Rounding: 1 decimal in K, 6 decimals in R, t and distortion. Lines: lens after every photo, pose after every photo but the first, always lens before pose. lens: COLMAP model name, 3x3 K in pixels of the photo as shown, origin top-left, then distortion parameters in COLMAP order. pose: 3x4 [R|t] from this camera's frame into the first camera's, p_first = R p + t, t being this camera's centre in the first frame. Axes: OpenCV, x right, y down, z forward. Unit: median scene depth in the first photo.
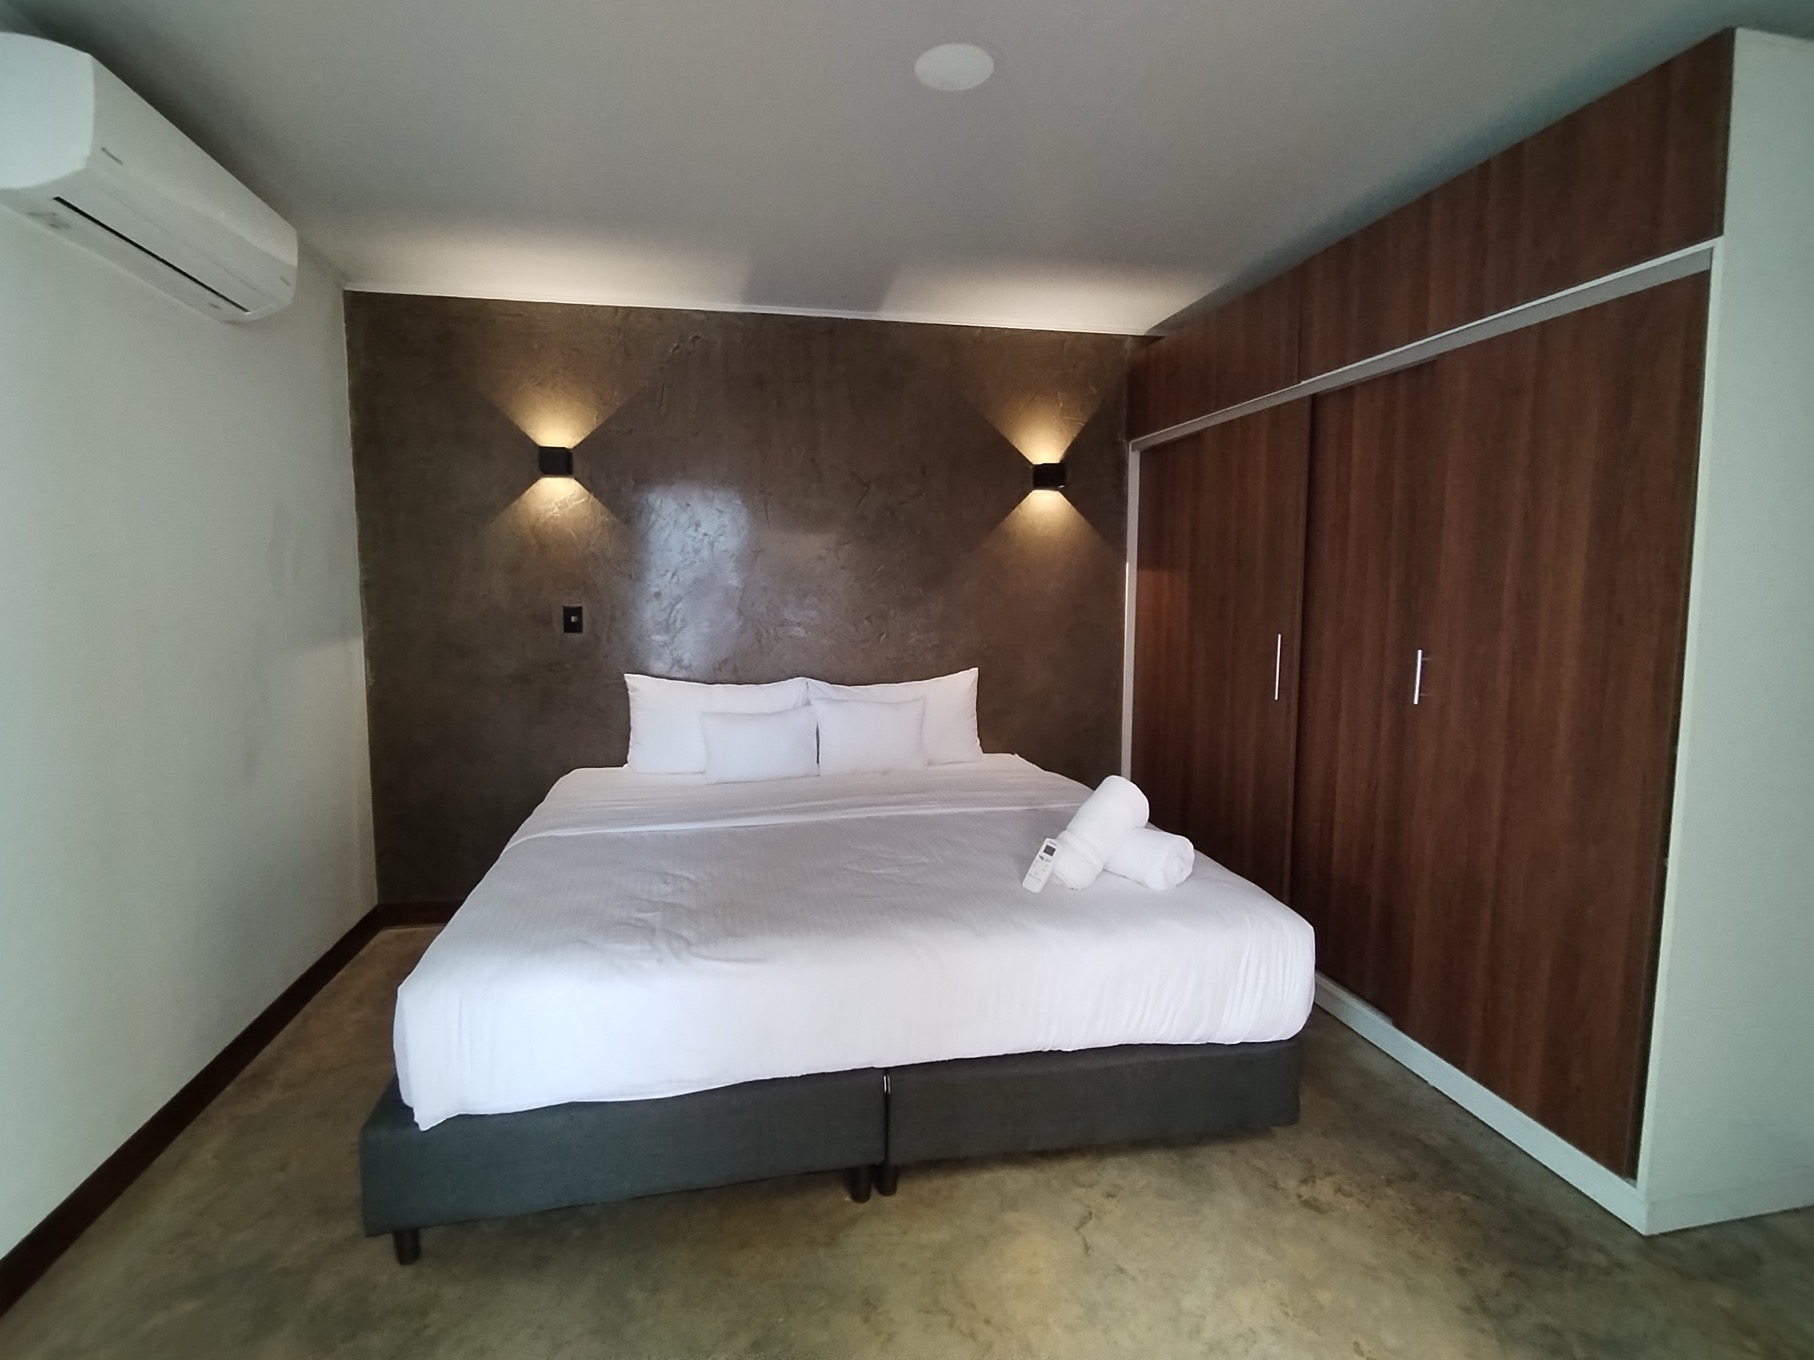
lens RADIAL K [[878.4, 0, 887.5], [0, 878.4, 659.8], [0, 0, 1]] dist [-0.005708, 0.001327]
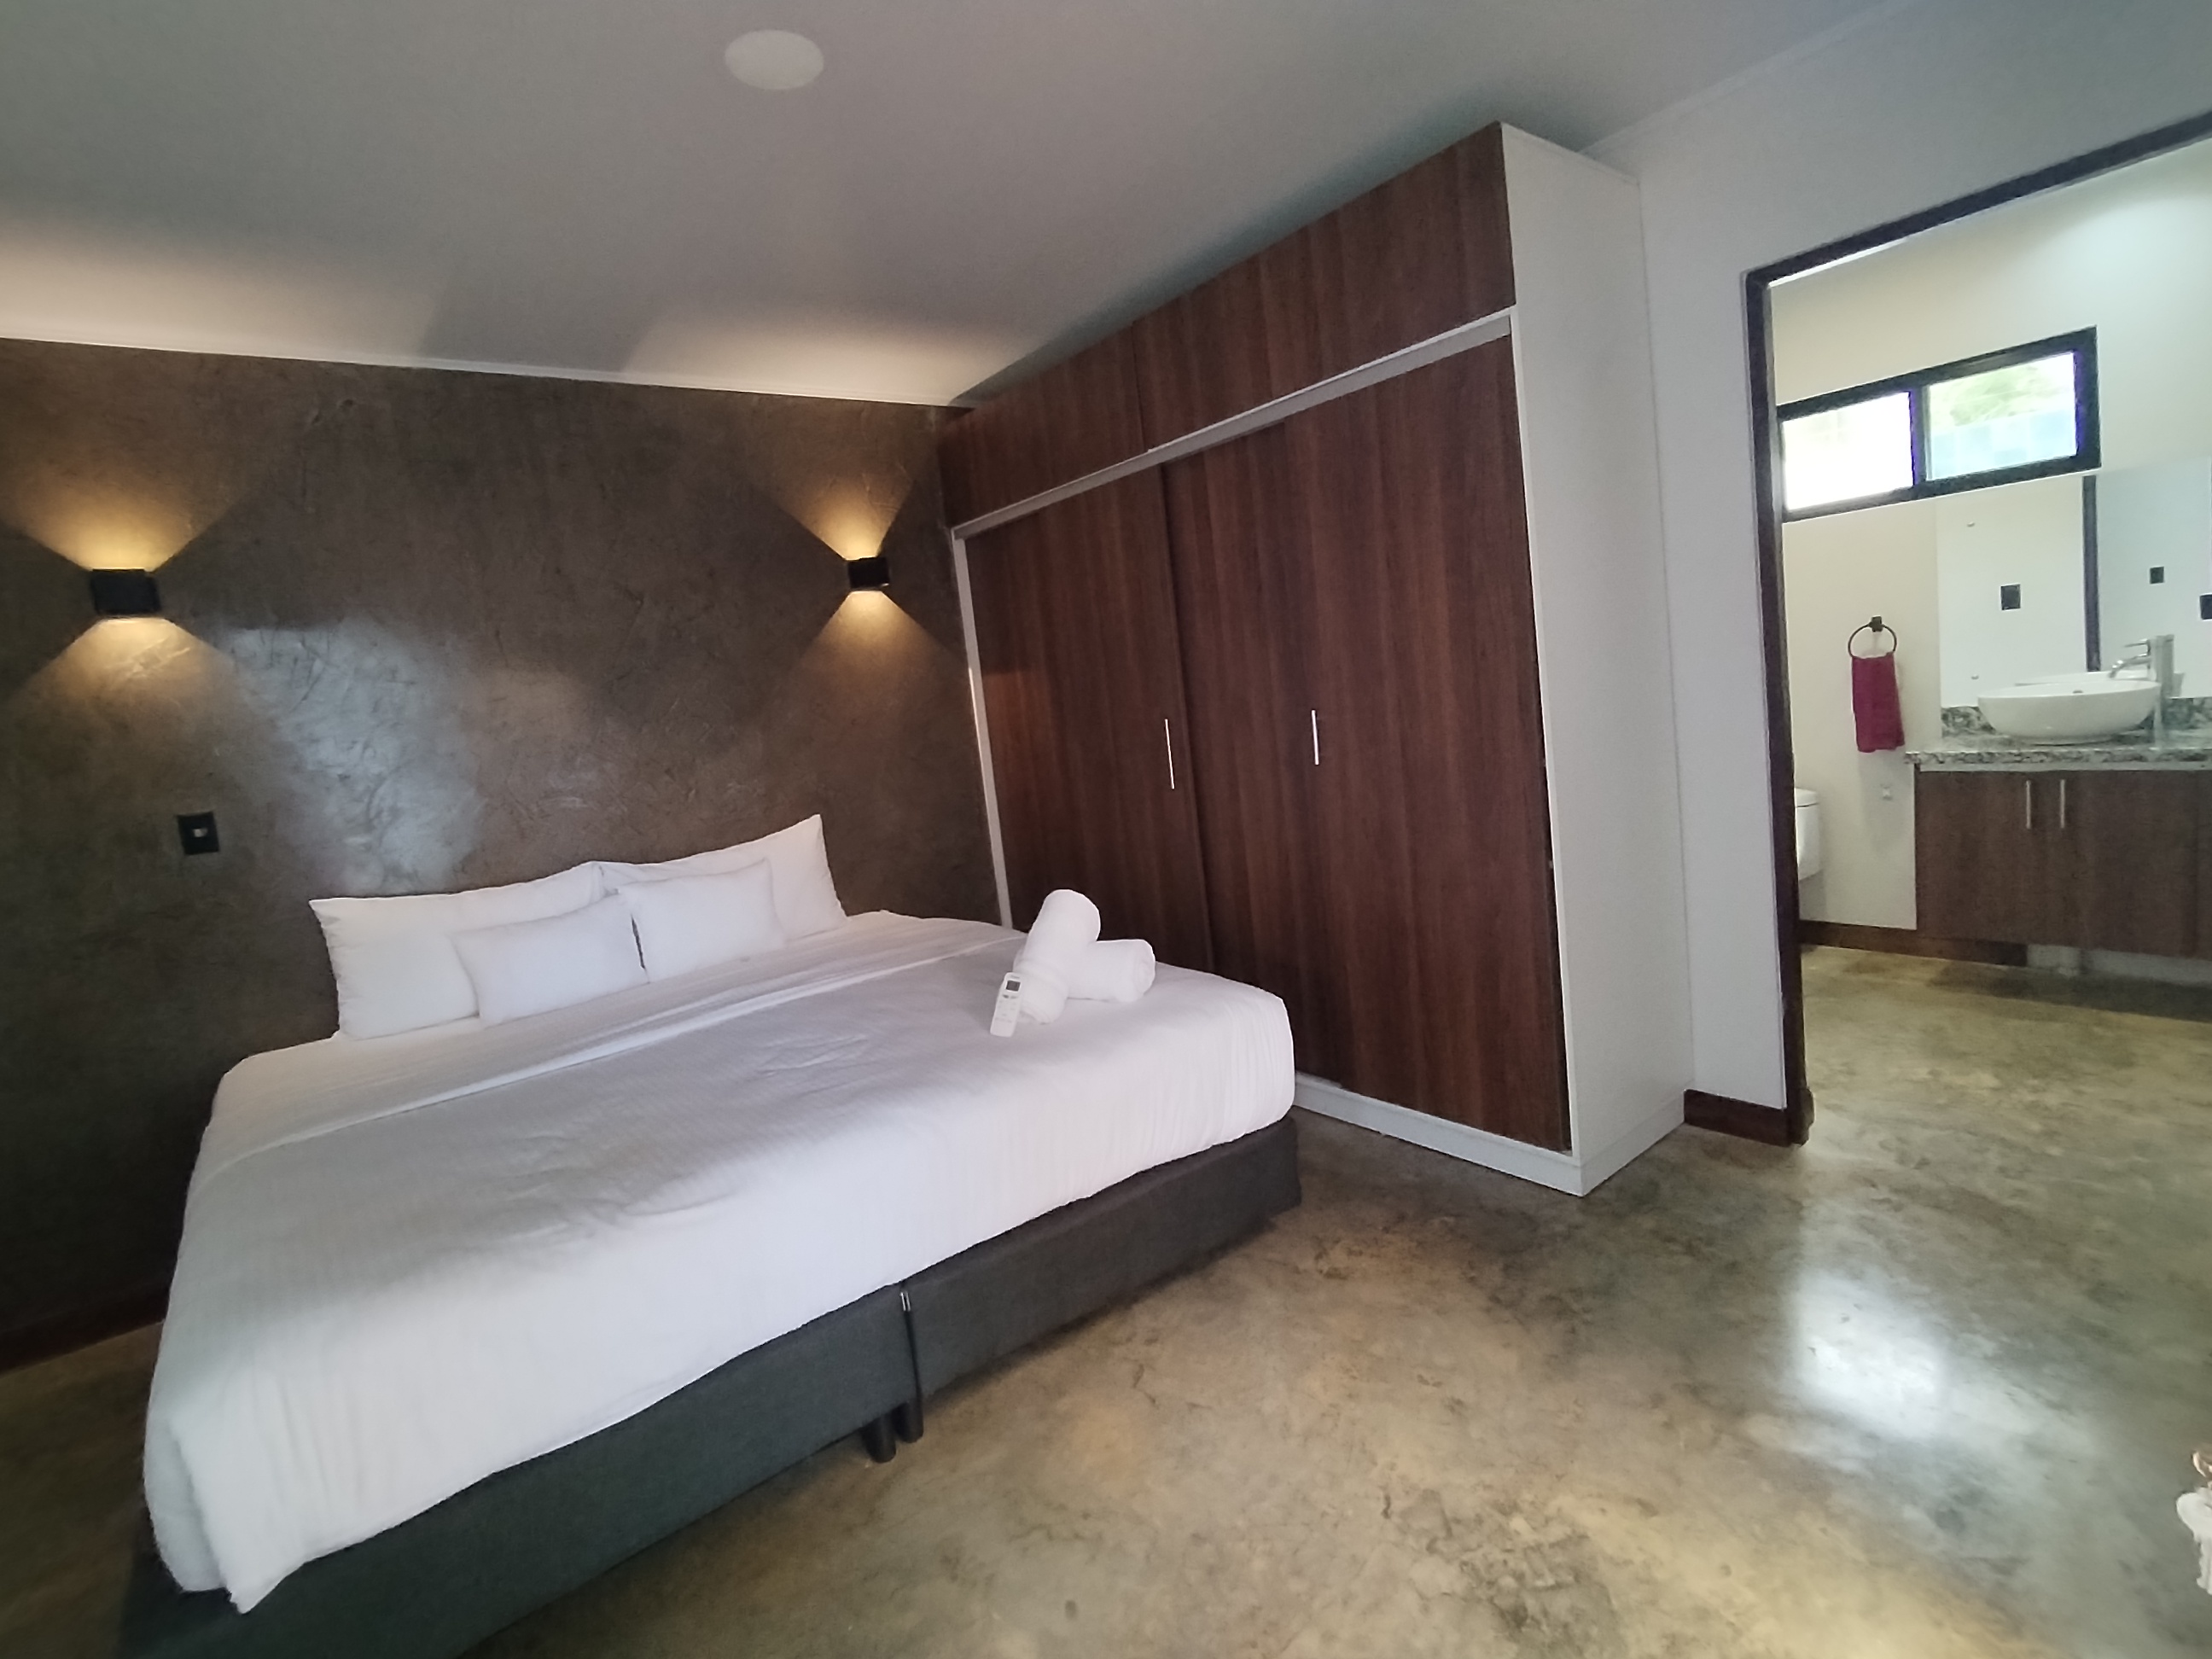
lens RADIAL K [[1071.1, 0, 1082.2], [0, 1071.1, 804.9], [0, 0, 1]] dist [-0.005708, 0.001327]
pose [[0.891878, -0.150273, 0.426581, -0.174813], [0.155440, 0.987580, 0.022911, 0.027090], [-0.424726, 0.045874, 0.904159, 0.010103]]
